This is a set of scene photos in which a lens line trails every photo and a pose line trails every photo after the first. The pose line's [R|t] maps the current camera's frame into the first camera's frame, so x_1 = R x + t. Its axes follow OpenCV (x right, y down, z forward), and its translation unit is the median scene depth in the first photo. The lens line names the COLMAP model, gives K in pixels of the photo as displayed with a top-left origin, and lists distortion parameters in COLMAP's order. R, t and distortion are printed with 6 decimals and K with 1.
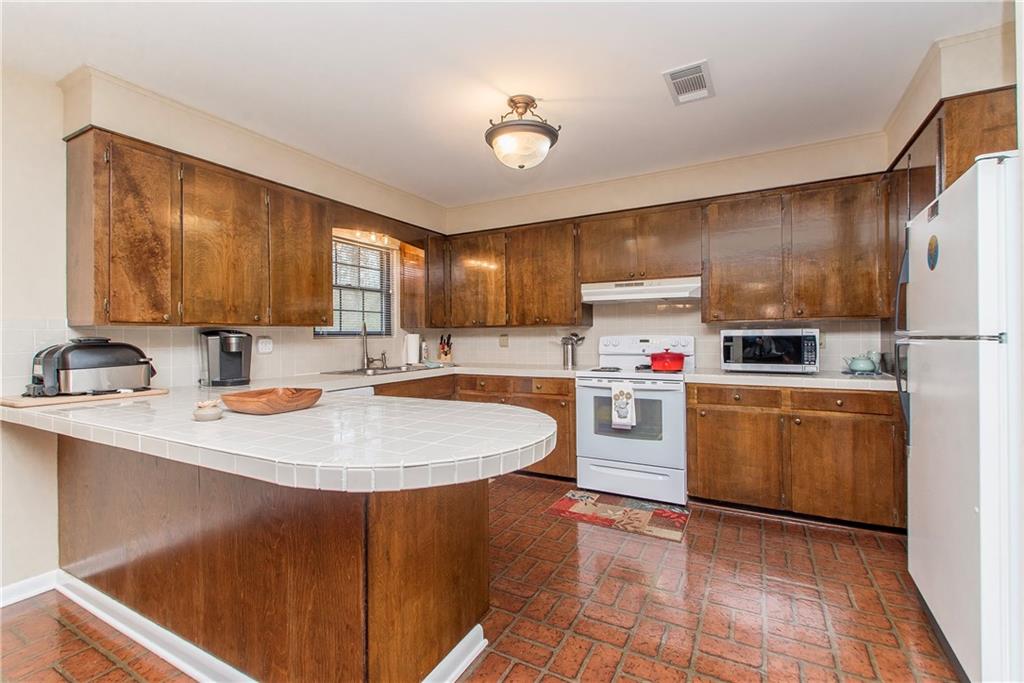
lens RADIAL K [[444.1, 0, 515.1], [0, 444.1, 338.2], [0, 0, 1]] dist [0.013336, -0.001267]
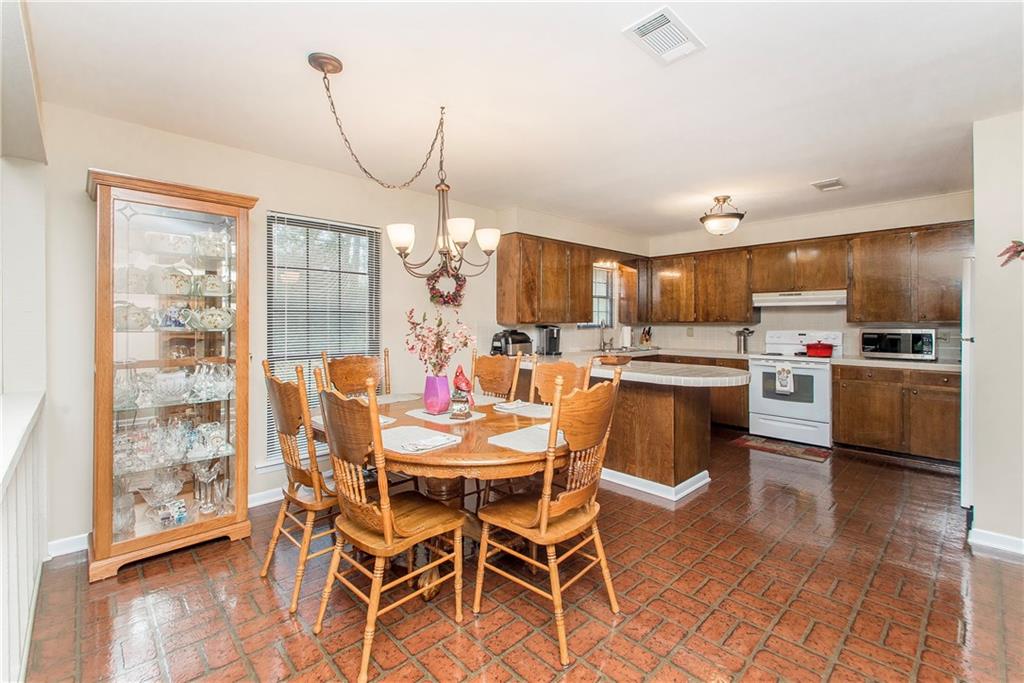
lens RADIAL K [[444.1, 0, 553.2], [0, 444.1, 320.9], [0, 0, 1]] dist [0.013336, -0.001267]
pose [[0.970010, 0.012162, -0.242762, -0.142261], [-0.014133, 0.999880, -0.006380, -0.019524], [0.242655, 0.009619, 0.970065, -0.614004]]
